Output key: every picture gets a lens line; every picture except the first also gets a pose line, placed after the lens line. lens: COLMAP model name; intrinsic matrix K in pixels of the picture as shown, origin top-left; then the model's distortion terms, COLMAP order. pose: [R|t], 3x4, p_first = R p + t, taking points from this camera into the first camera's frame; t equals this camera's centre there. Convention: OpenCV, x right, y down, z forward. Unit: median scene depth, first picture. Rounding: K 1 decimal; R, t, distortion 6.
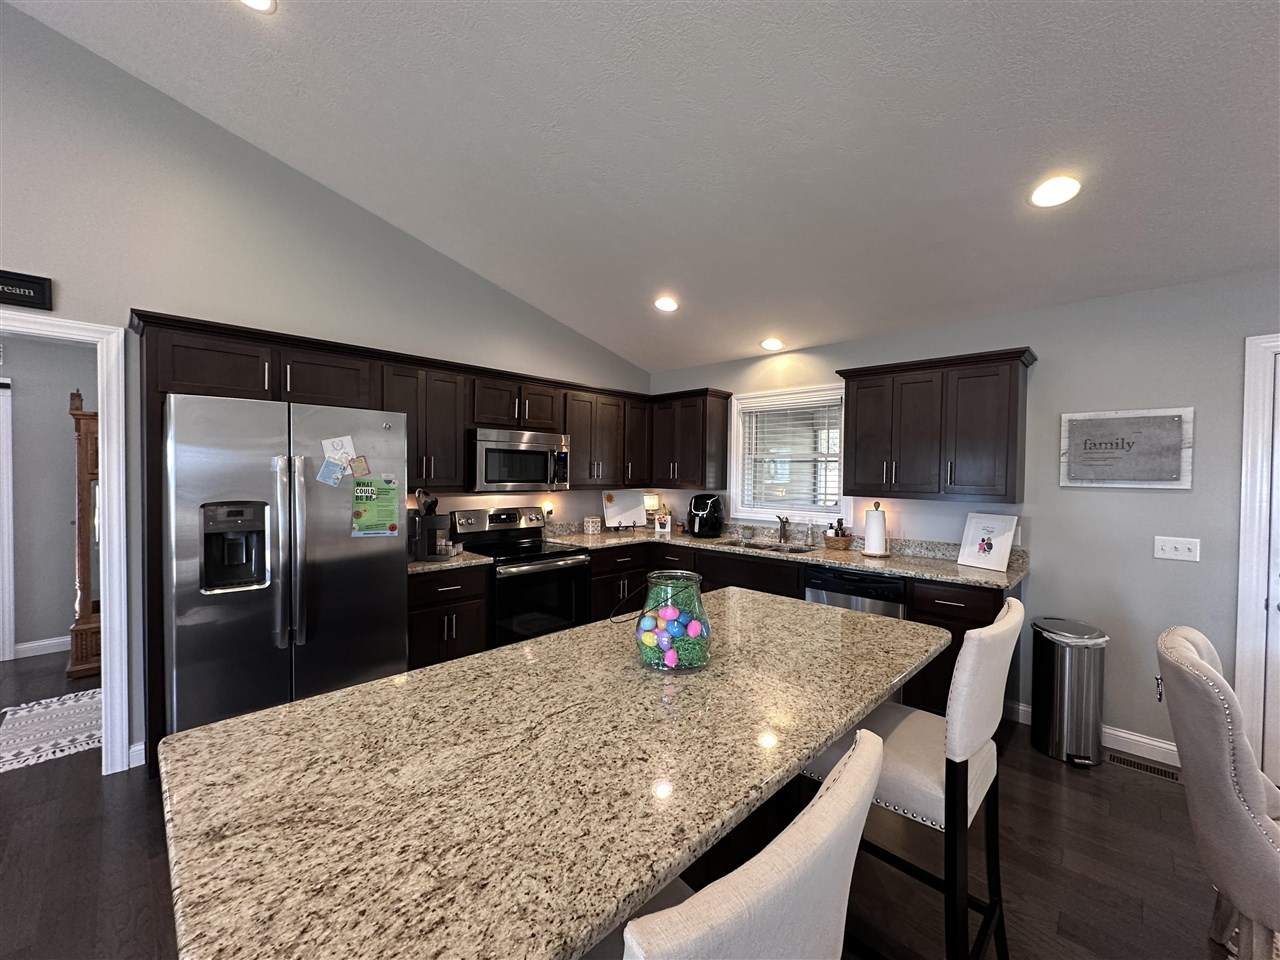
lens RADIAL K [[511.4, 0, 640.0], [0, 511.4, 480.0], [0, 0, 1]] dist [-0.000739, -0.000001]
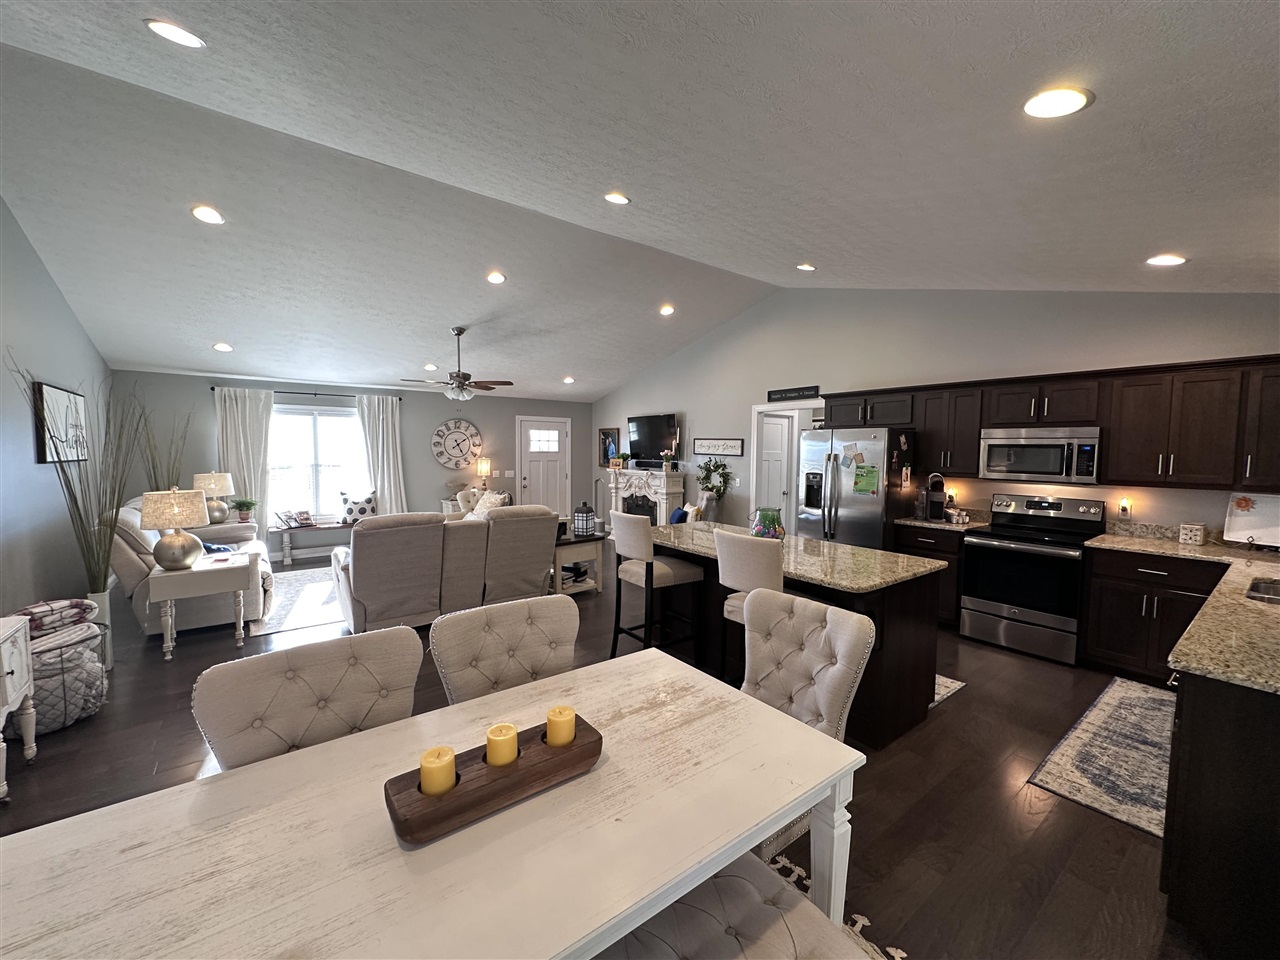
lens RADIAL K [[511.4, 0, 640.0], [0, 511.4, 480.0], [0, 0, 1]] dist [-0.000739, -0.000001]
pose [[-0.142635, 0.050070, -0.988508, 0.962625], [-0.026744, 0.998160, 0.054418, -0.018165], [0.989414, 0.034199, -0.141034, 0.296211]]
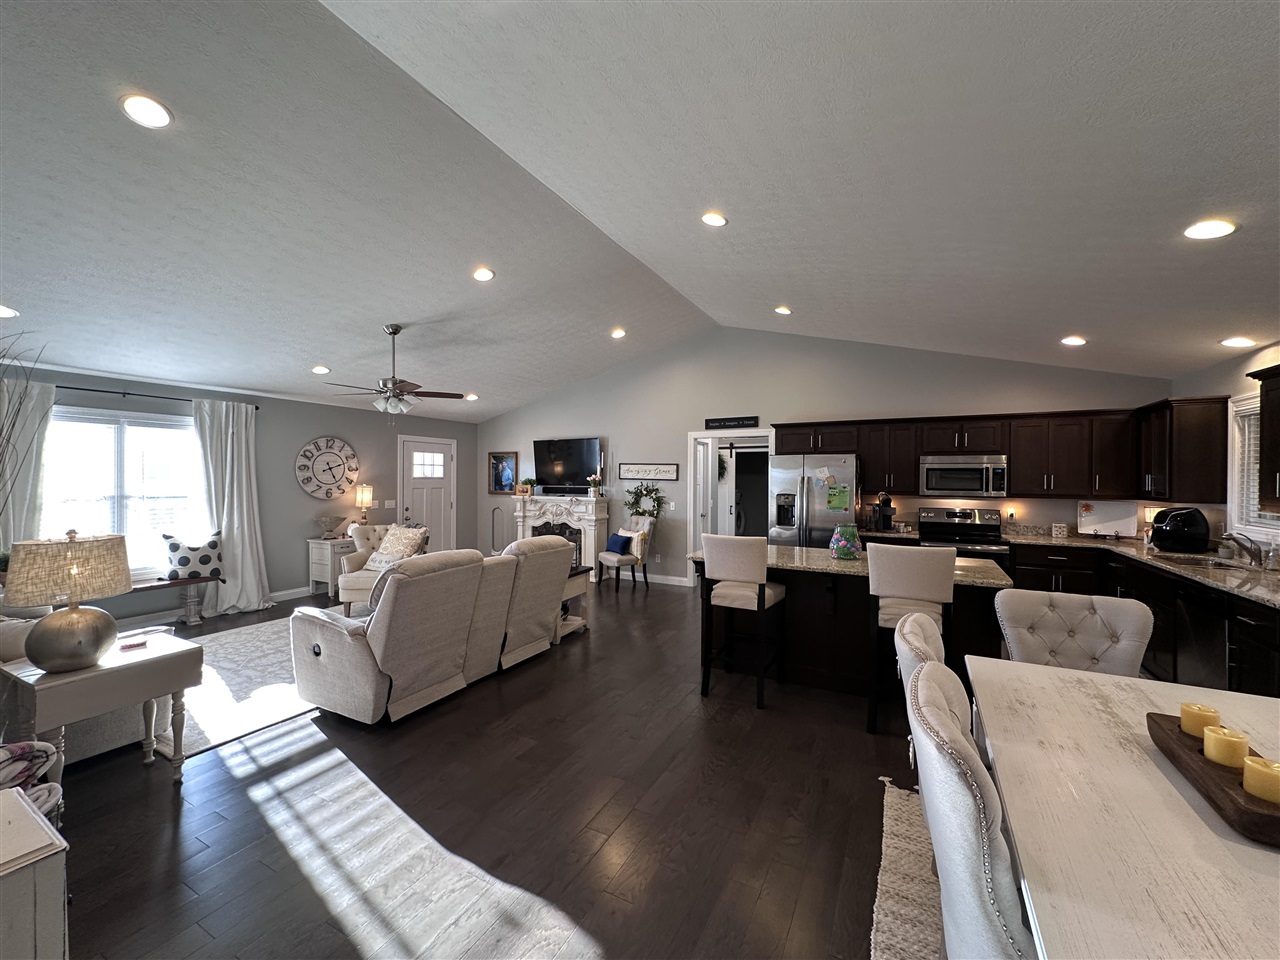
lens RADIAL K [[511.4, 0, 640.0], [0, 511.4, 480.0], [0, 0, 1]] dist [-0.000739, -0.000001]
pose [[0.287052, -0.004589, -0.957904, 0.872311], [-0.019254, 0.999759, -0.010559, 0.007619], [0.957721, 0.021474, 0.286894, -0.281977]]
